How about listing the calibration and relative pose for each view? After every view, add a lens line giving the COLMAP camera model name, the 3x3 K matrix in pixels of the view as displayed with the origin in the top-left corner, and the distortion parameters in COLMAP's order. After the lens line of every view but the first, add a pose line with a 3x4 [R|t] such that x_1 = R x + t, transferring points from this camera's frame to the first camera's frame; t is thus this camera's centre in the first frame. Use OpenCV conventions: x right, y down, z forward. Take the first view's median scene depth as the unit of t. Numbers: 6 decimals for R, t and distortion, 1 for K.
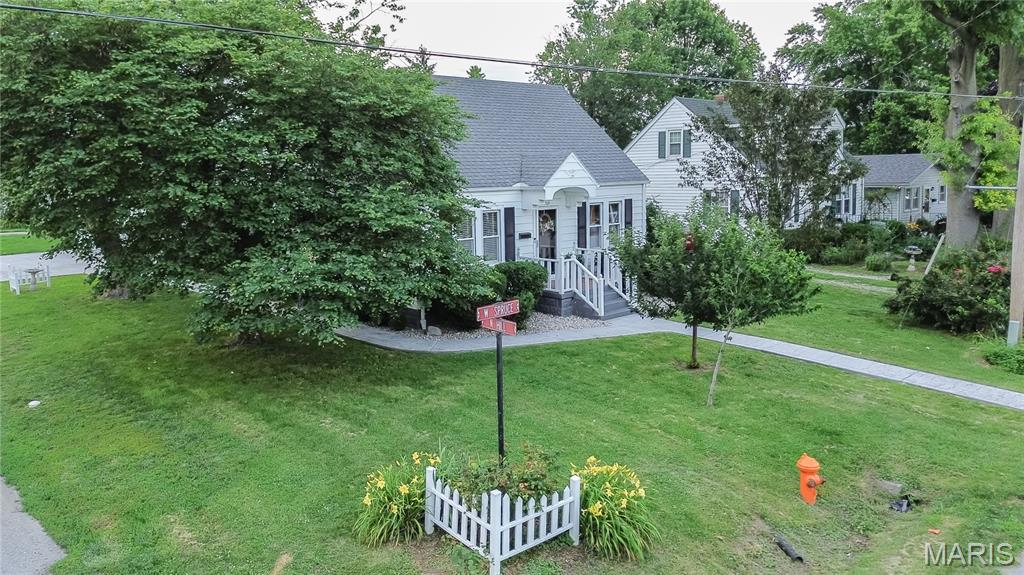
lens RADIAL K [[742.3, 0, 522.0], [0, 742.3, 229.8], [0, 0, 1]] dist [0.007772, 0.002347]
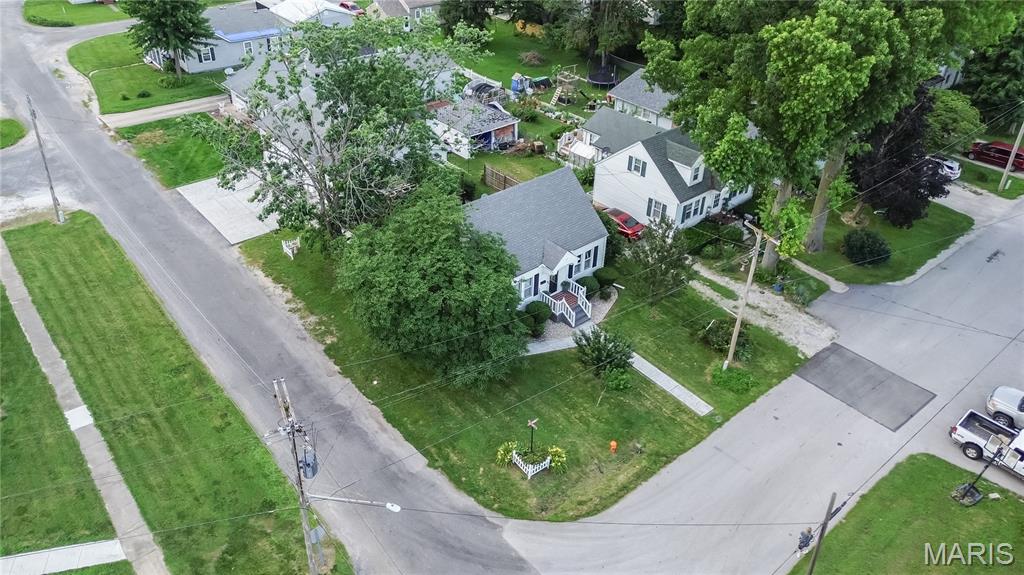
lens RADIAL K [[729.3, 0, 510.0], [0, 729.3, 233.1], [0, 0, 1]] dist [0.005281, 0.001748]
pose [[0.997295, 0.071686, -0.016266, -0.072281], [-0.058051, 0.903804, 0.423990, -1.075460], [0.045096, -0.421899, 0.905521, -0.936701]]
